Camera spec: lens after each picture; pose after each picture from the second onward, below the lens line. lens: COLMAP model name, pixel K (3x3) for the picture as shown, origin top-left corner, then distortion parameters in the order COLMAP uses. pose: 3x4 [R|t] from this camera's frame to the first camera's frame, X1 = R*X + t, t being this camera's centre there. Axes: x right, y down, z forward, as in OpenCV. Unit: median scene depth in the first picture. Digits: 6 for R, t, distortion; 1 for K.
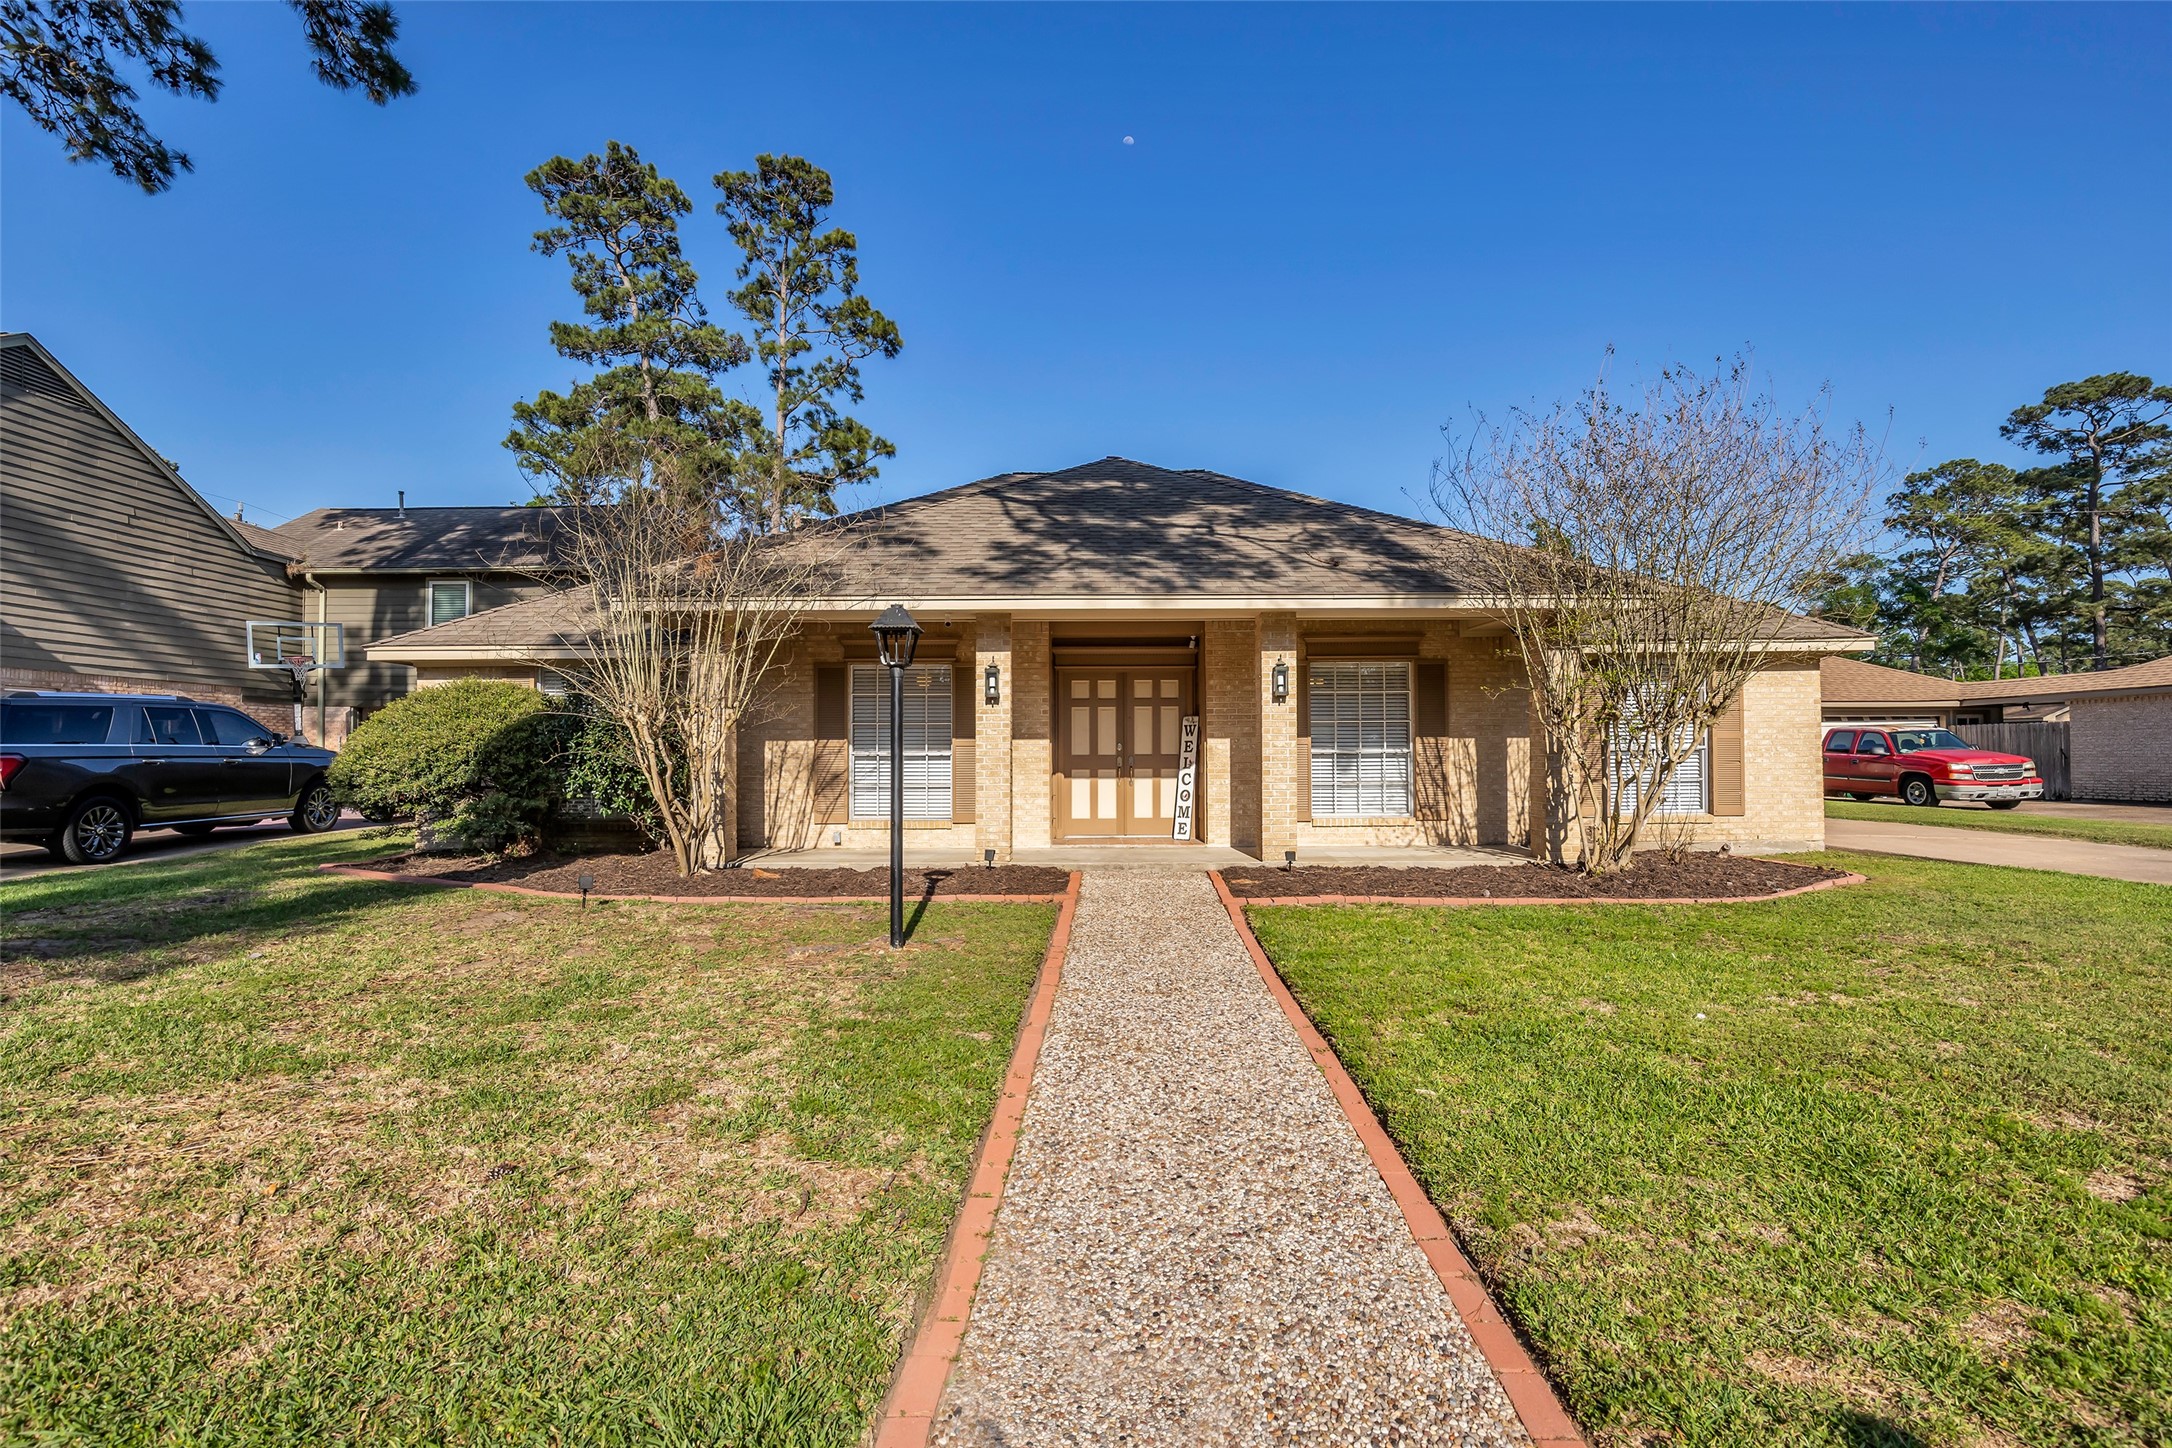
lens RADIAL K [[999.9, 0, 1135.8], [0, 999.9, 749.0], [0, 0, 1]] dist [-0.016116, 0.003599]
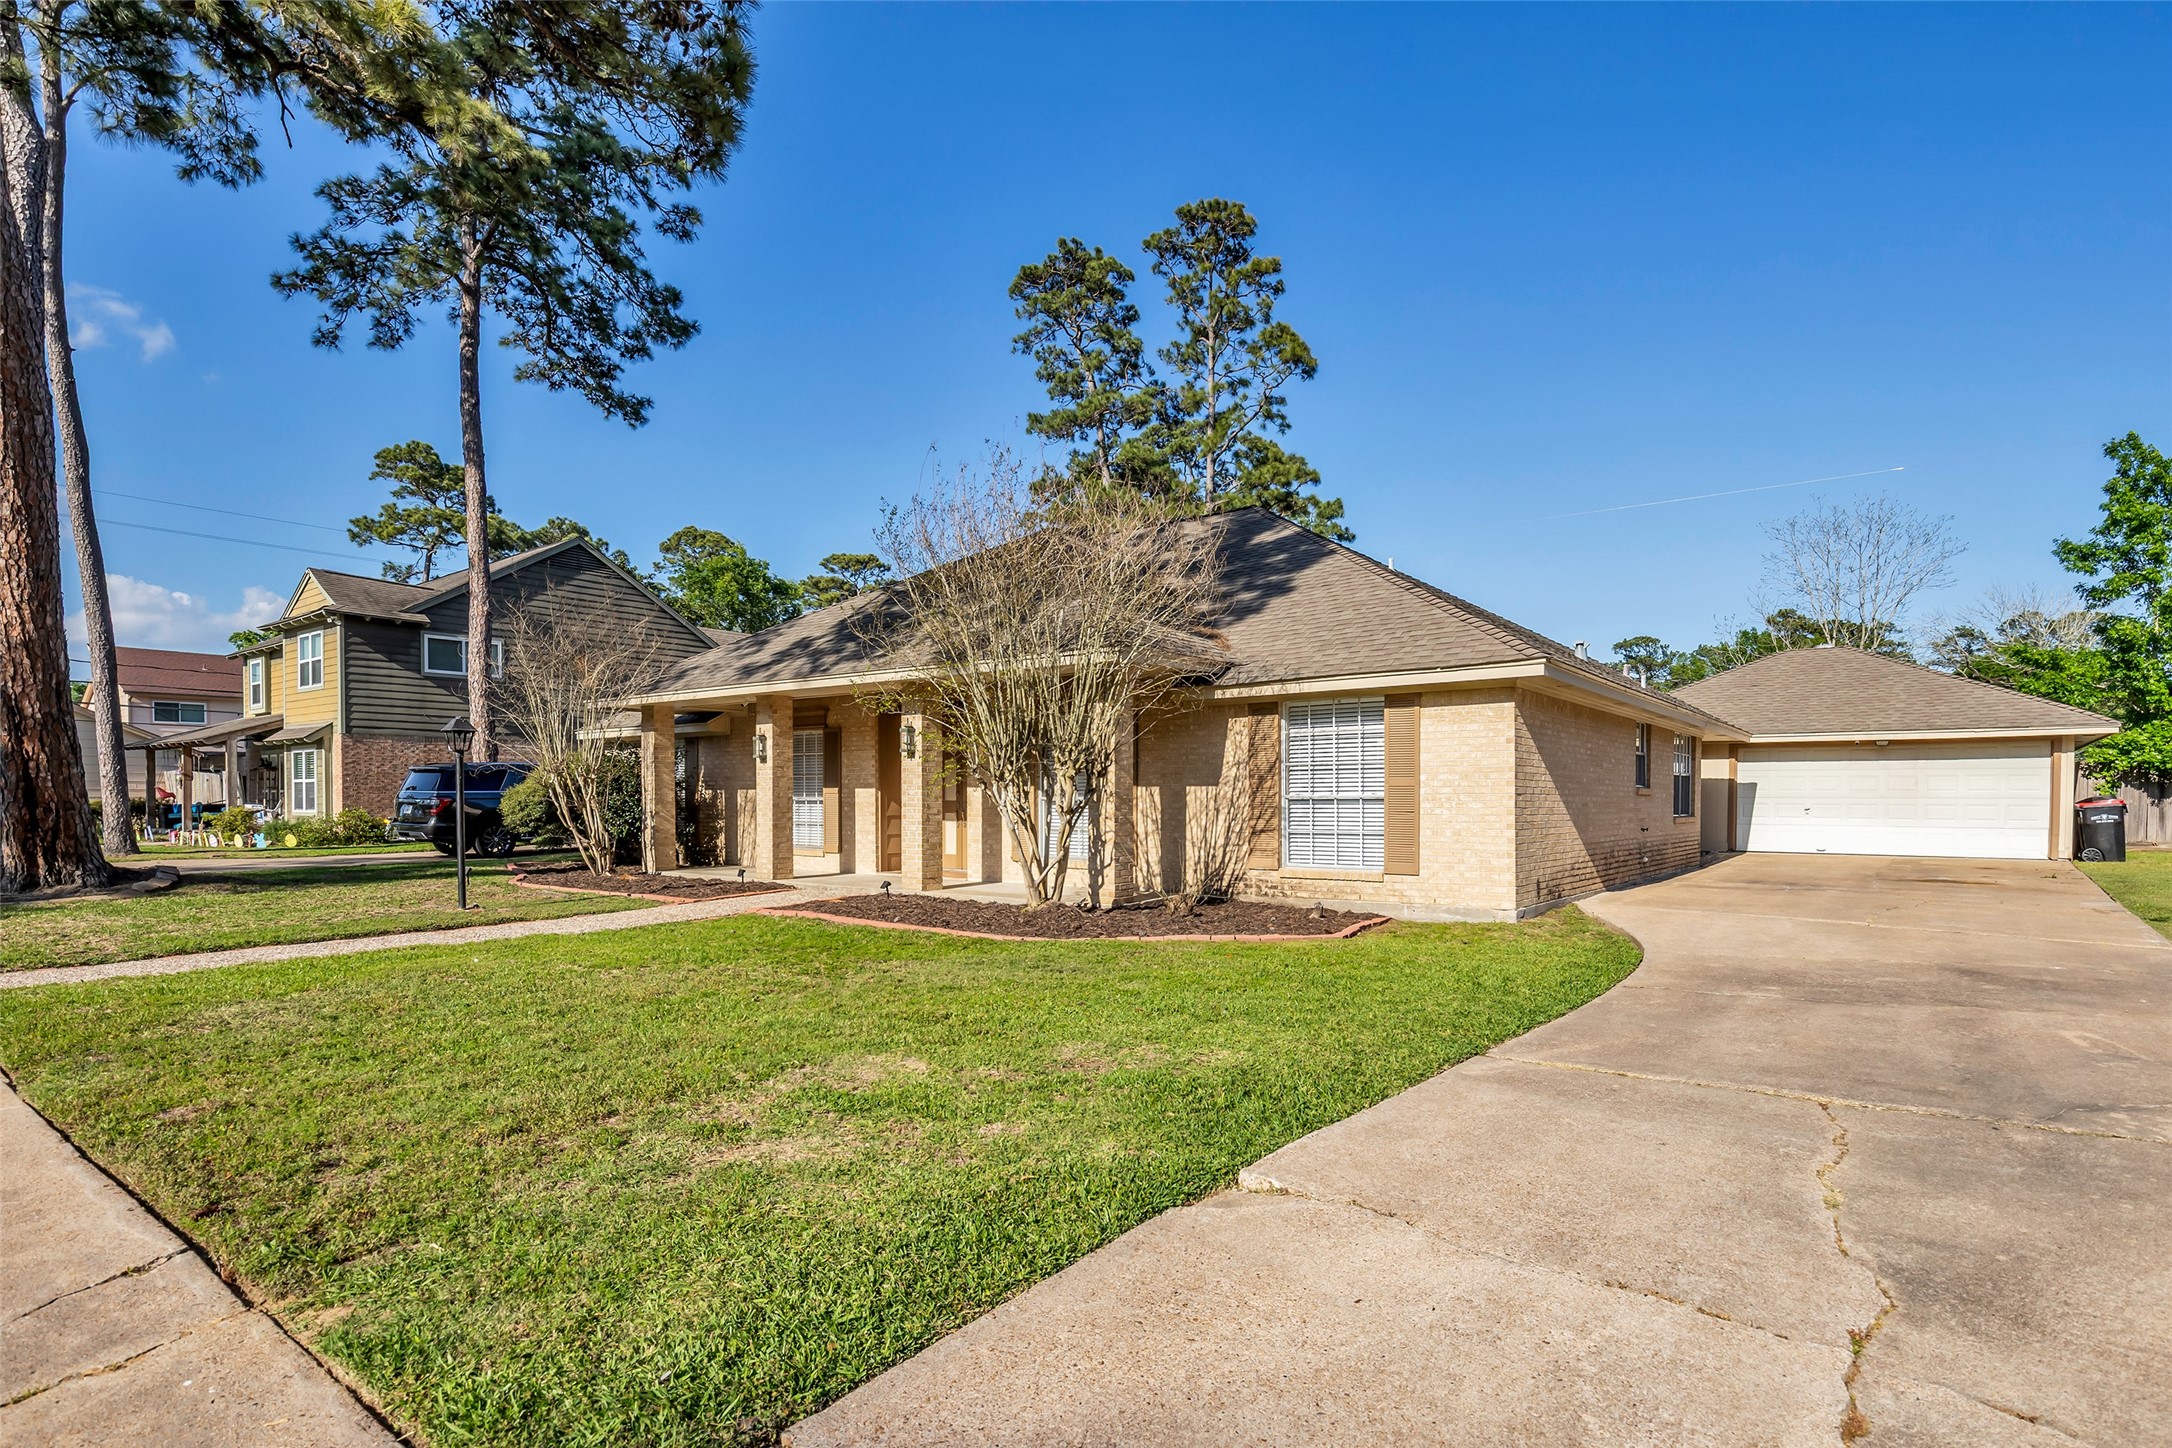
lens RADIAL K [[1175.8, 0, 1150.9], [0, 1175.8, 833.2], [0, 0, 1]] dist [-0.022026, -0.000311]
pose [[0.794237, 0.022718, -0.607183, 0.851592], [-0.001230, 0.999359, 0.035782, -0.005113], [0.607607, -0.027673, 0.793756, 0.039291]]
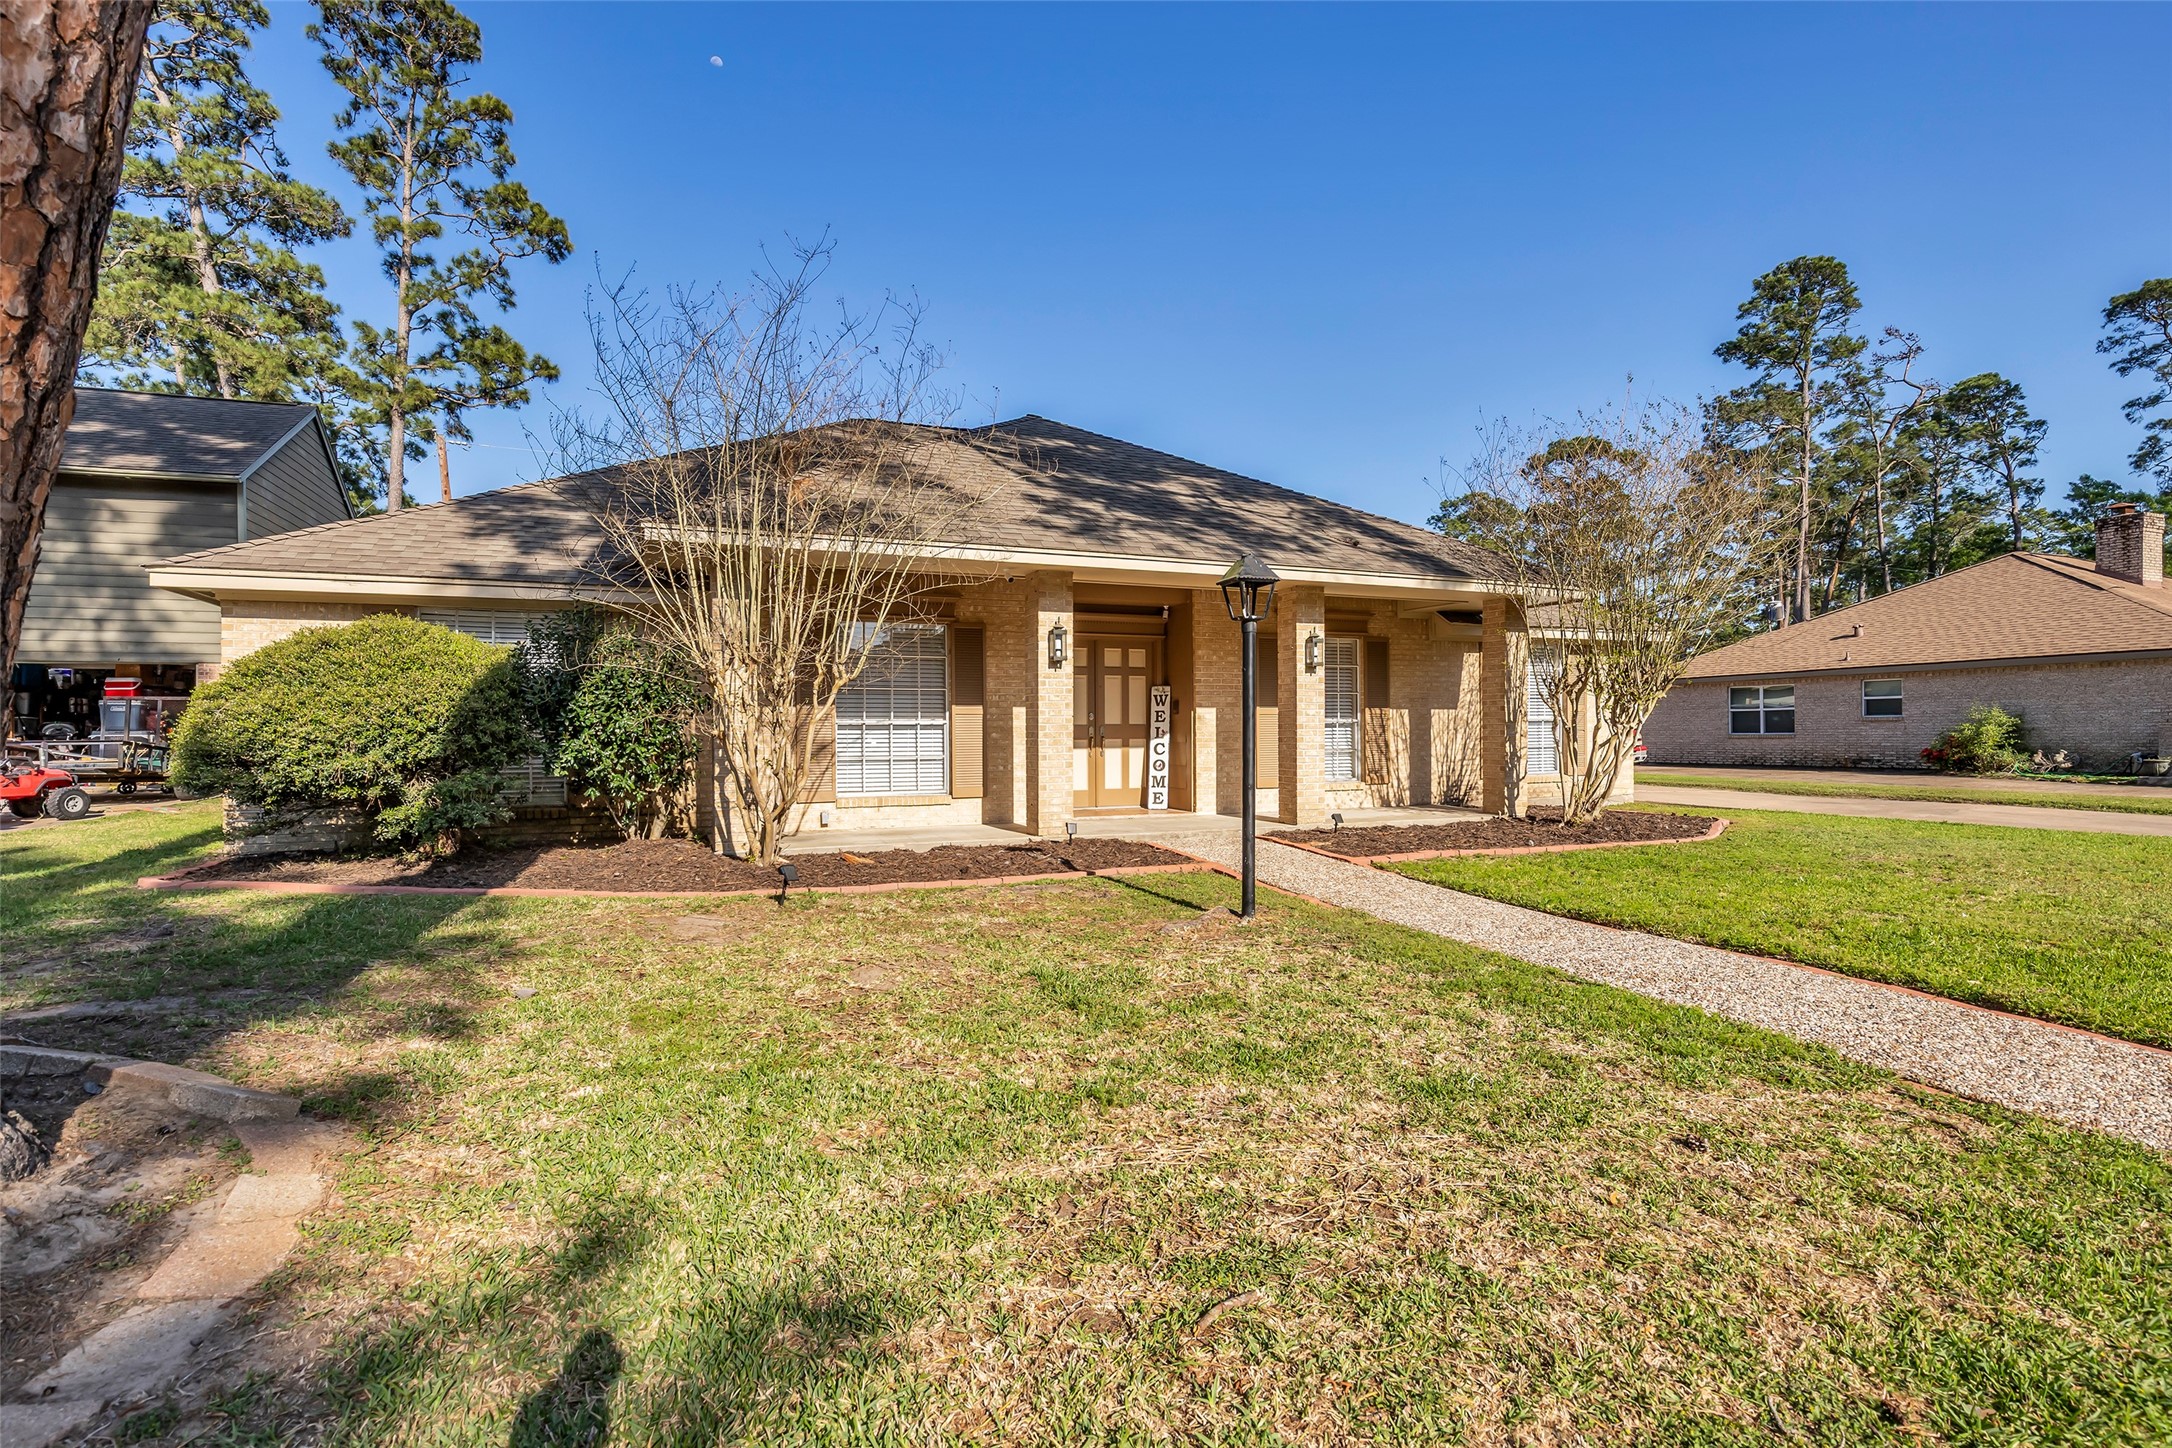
lens RADIAL K [[999.9, 0, 1119.5], [0, 999.9, 751.1], [0, 0, 1]] dist [-0.016116, 0.003599]
pose [[0.925409, -0.009343, 0.378854, -0.306867], [0.000775, 0.999741, 0.022760, 0.008221], [-0.378968, -0.020769, 0.925177, 0.073129]]
